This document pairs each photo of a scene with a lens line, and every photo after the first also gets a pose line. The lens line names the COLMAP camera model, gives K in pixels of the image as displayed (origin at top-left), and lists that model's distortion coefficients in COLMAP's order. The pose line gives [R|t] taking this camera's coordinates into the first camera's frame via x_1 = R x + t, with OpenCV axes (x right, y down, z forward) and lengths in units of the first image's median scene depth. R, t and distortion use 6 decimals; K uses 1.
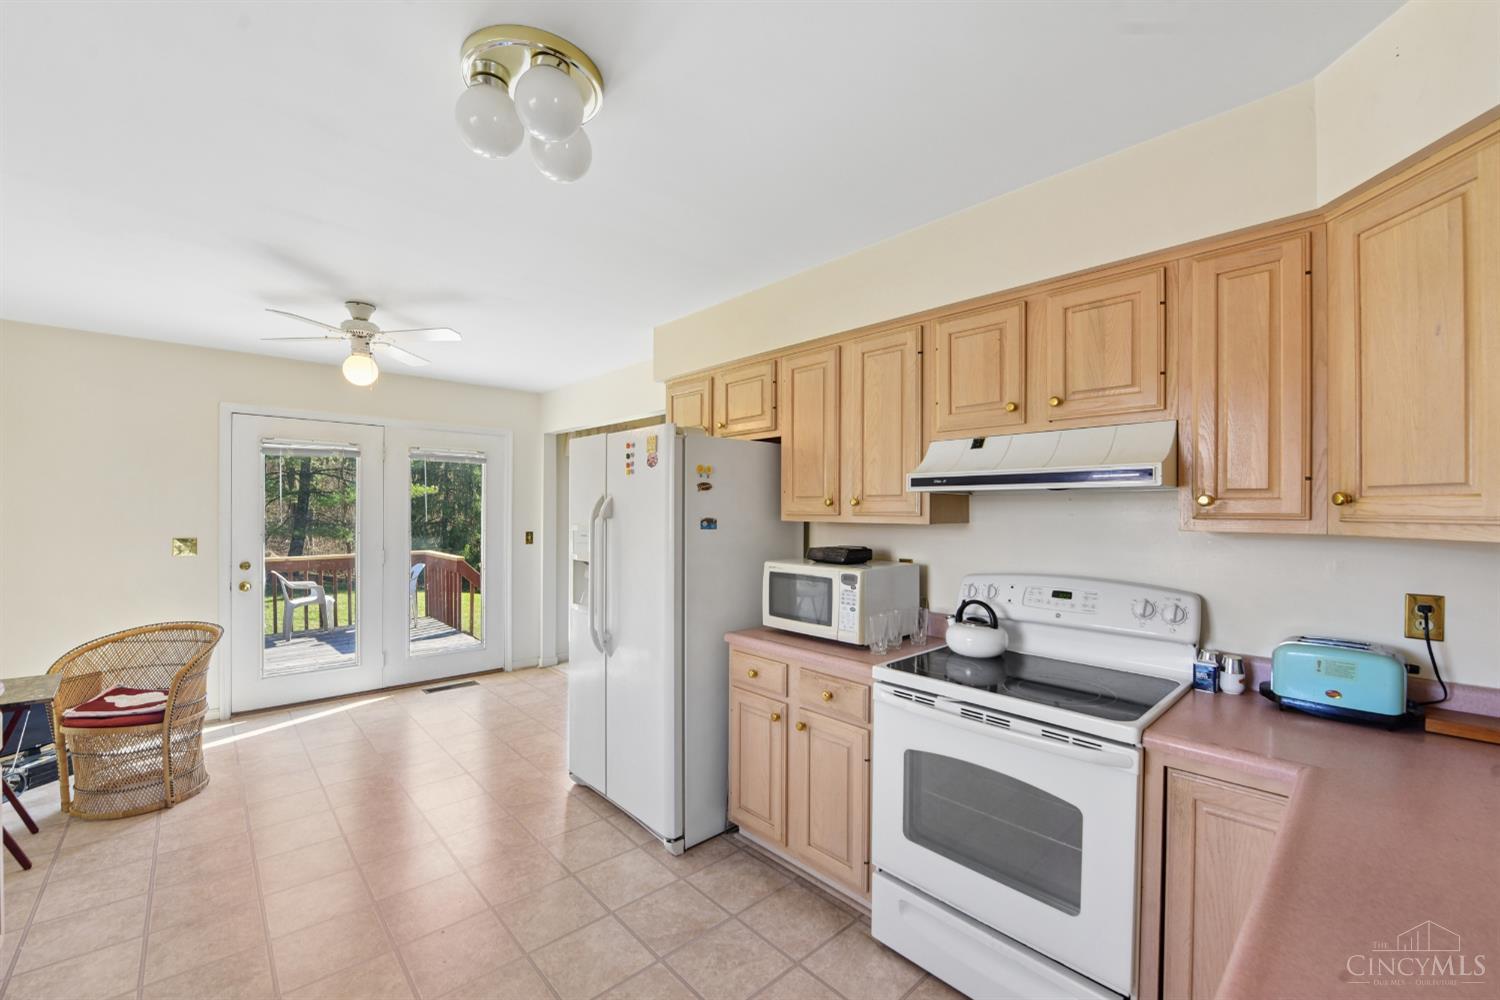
lens RADIAL K [[618.8, 0, 756.4], [0, 618.8, 511.2], [0, 0, 1]] dist [-0.011540, -0.000102]
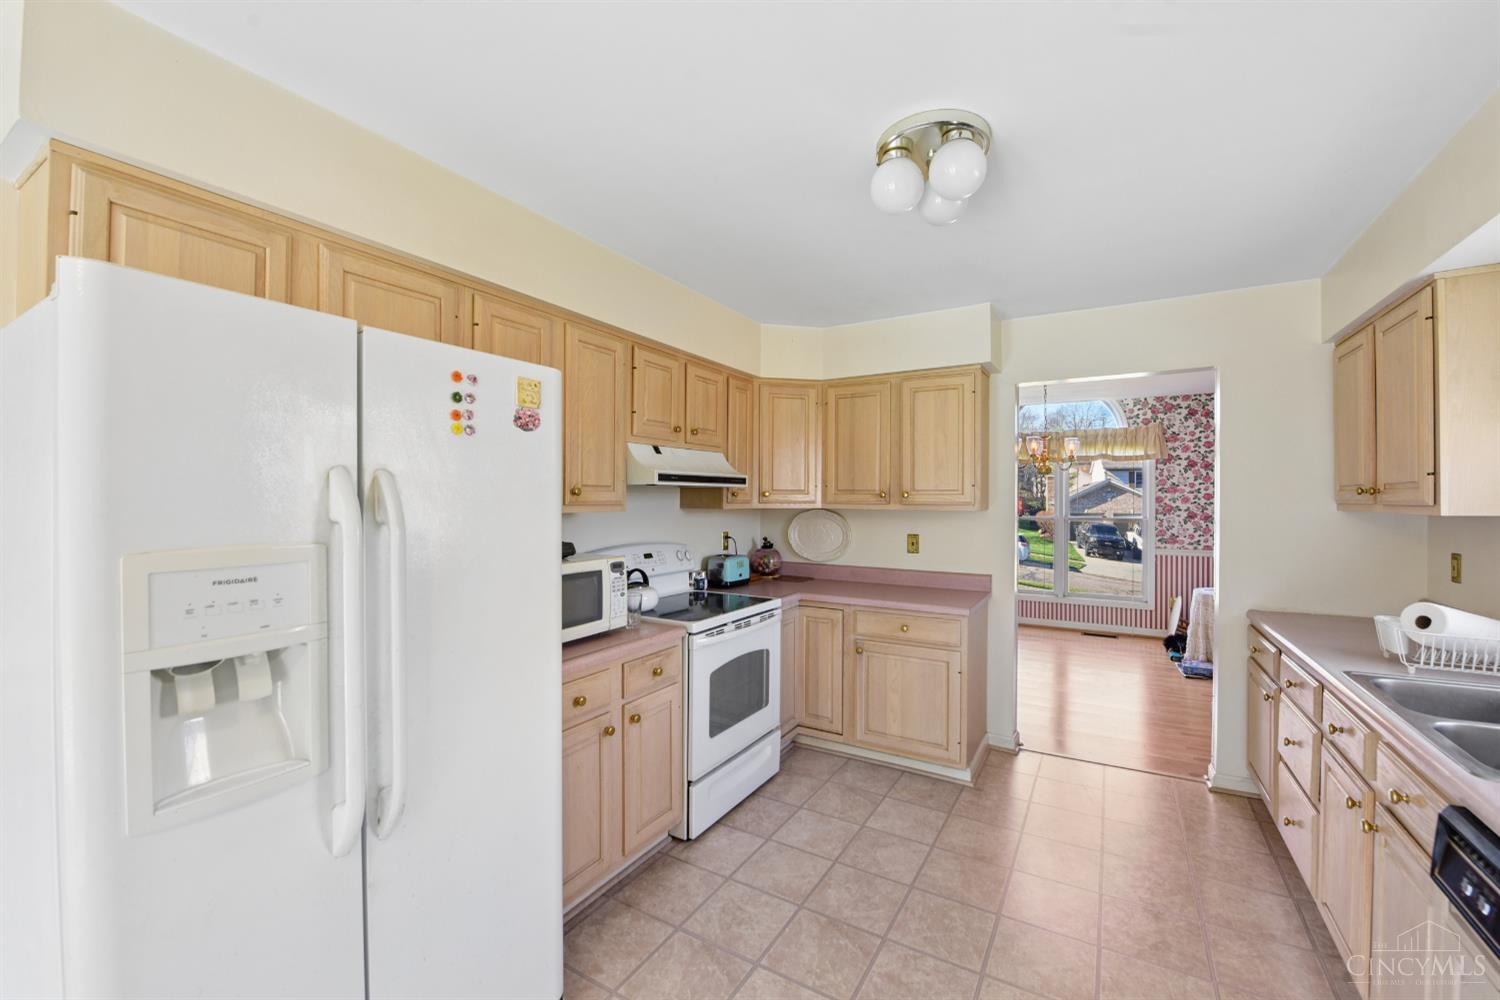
lens RADIAL K [[625.3, 0, 759.6], [0, 625.3, 503.2], [0, 0, 1]] dist [-0.000602, 0.000262]
pose [[-0.307534, -0.013374, 0.951443, -1.011480], [0.000125, 0.999901, 0.014096, -0.012161], [-0.951537, 0.004454, -0.307502, 1.205564]]
